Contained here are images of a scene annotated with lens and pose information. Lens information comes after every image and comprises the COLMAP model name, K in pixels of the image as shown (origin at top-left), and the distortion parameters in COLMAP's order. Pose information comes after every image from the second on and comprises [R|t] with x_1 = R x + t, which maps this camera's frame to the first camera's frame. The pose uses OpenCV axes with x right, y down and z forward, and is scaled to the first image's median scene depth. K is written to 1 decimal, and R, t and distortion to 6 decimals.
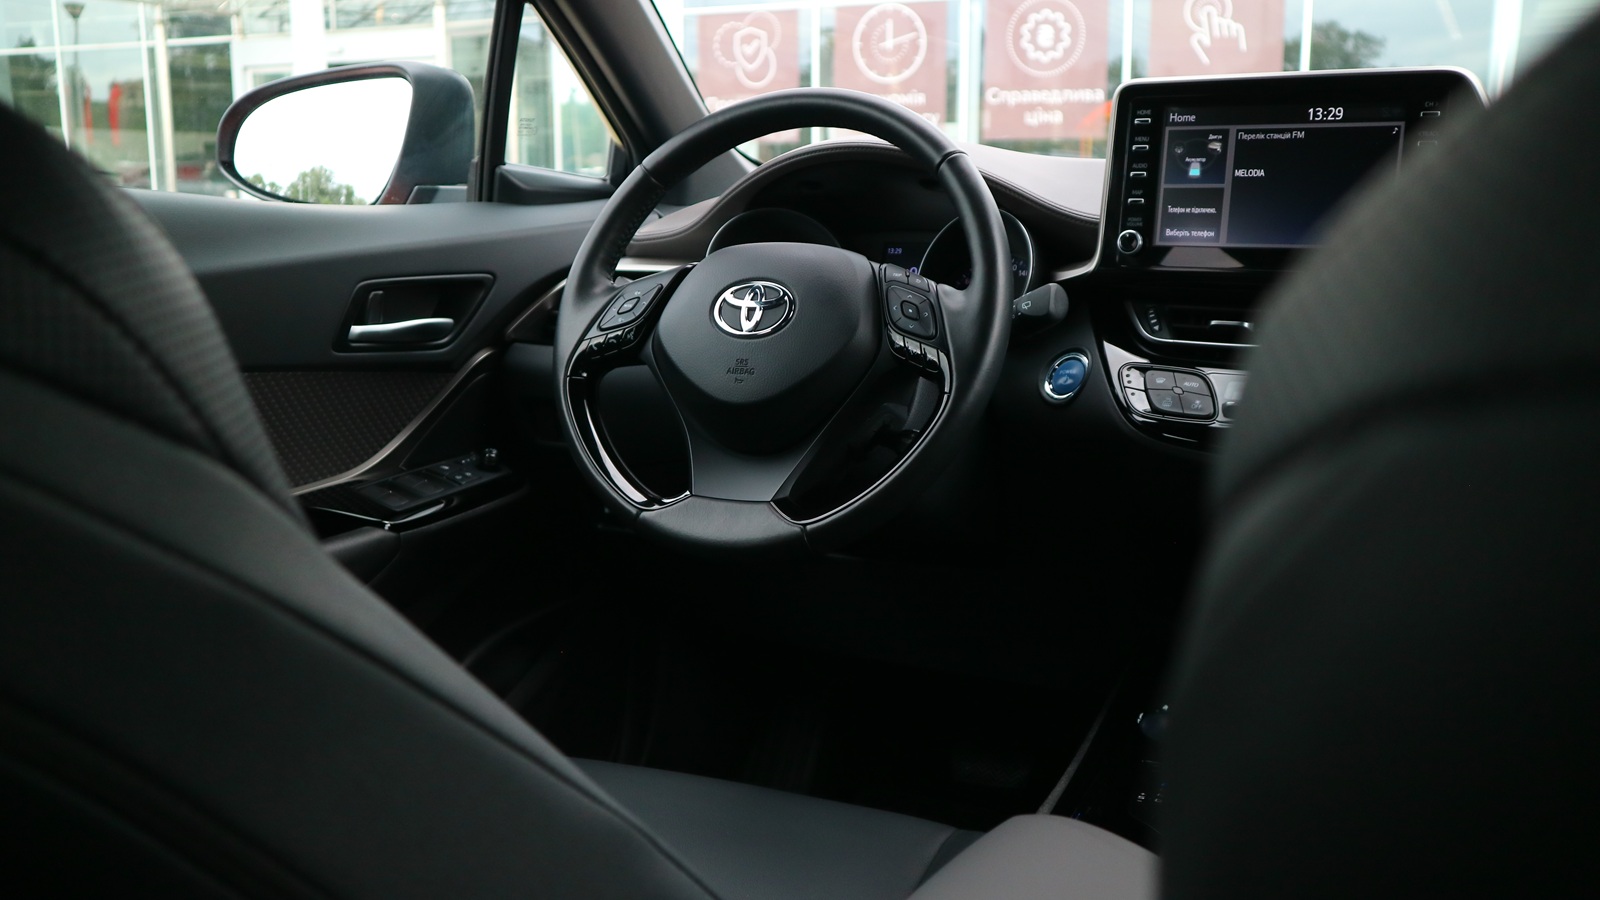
lens RADIAL K [[1556.7, 0, 800.0], [0, 1556.7, 450.0], [0, 0, 1]] dist [-0.100313, 0.247388]
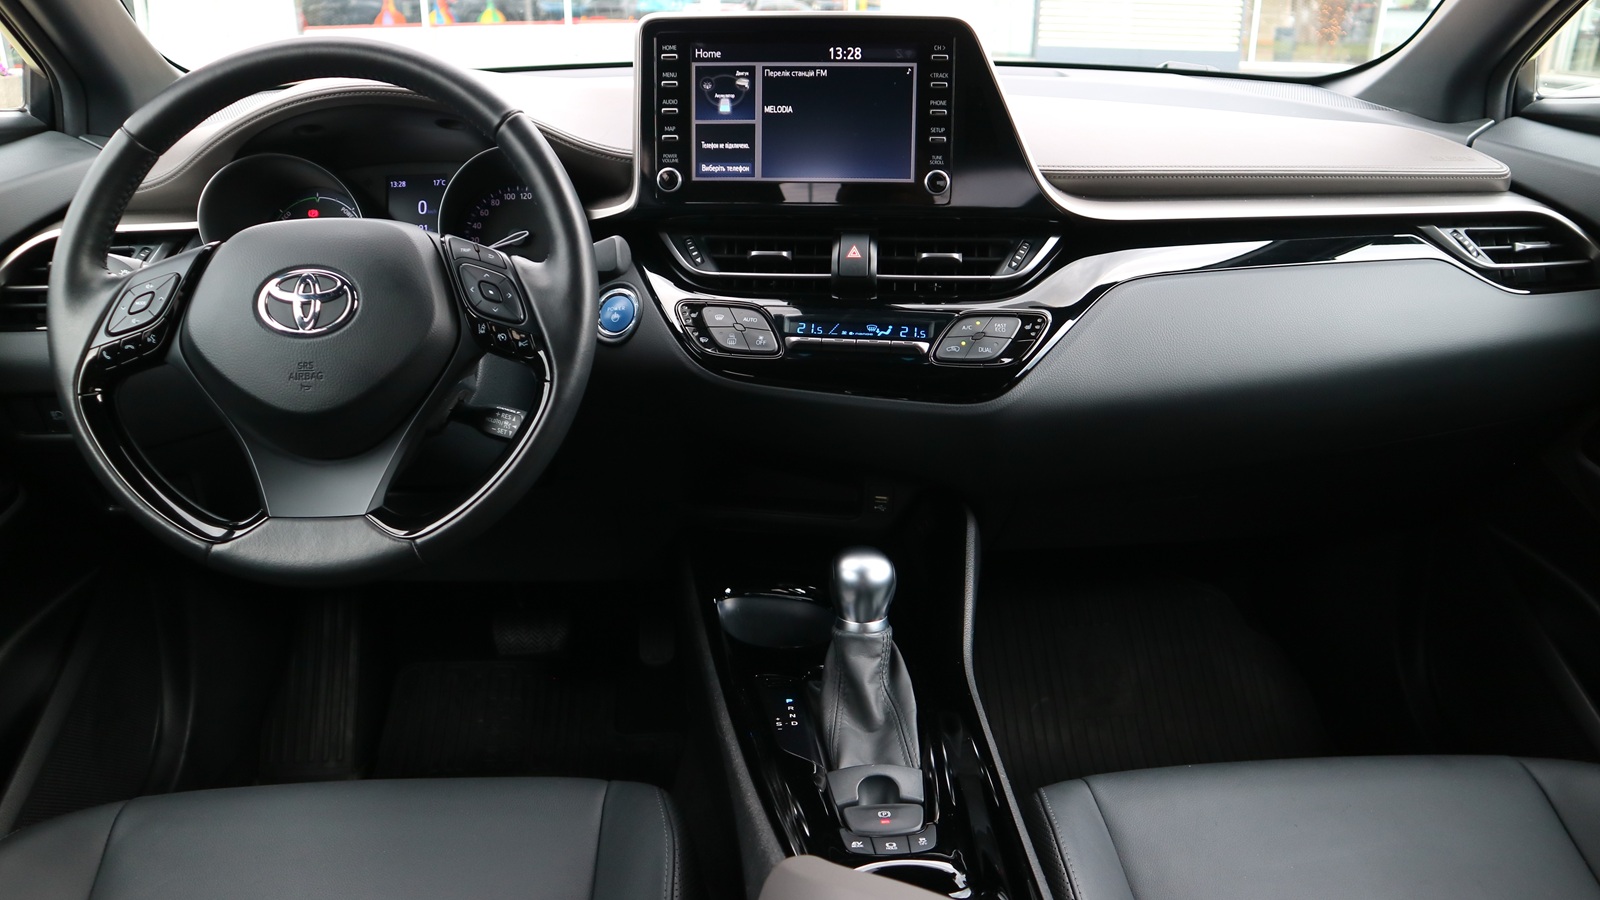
lens RADIAL K [[1155.8, 0, 800.0], [0, 1155.8, 450.0], [0, 0, 1]] dist [-0.125622, 0.117234]
pose [[0.879835, -0.168252, 0.444502, -0.079503], [0.074935, 0.972653, 0.219844, -0.123332], [-0.469335, -0.160118, 0.868382, 0.279549]]
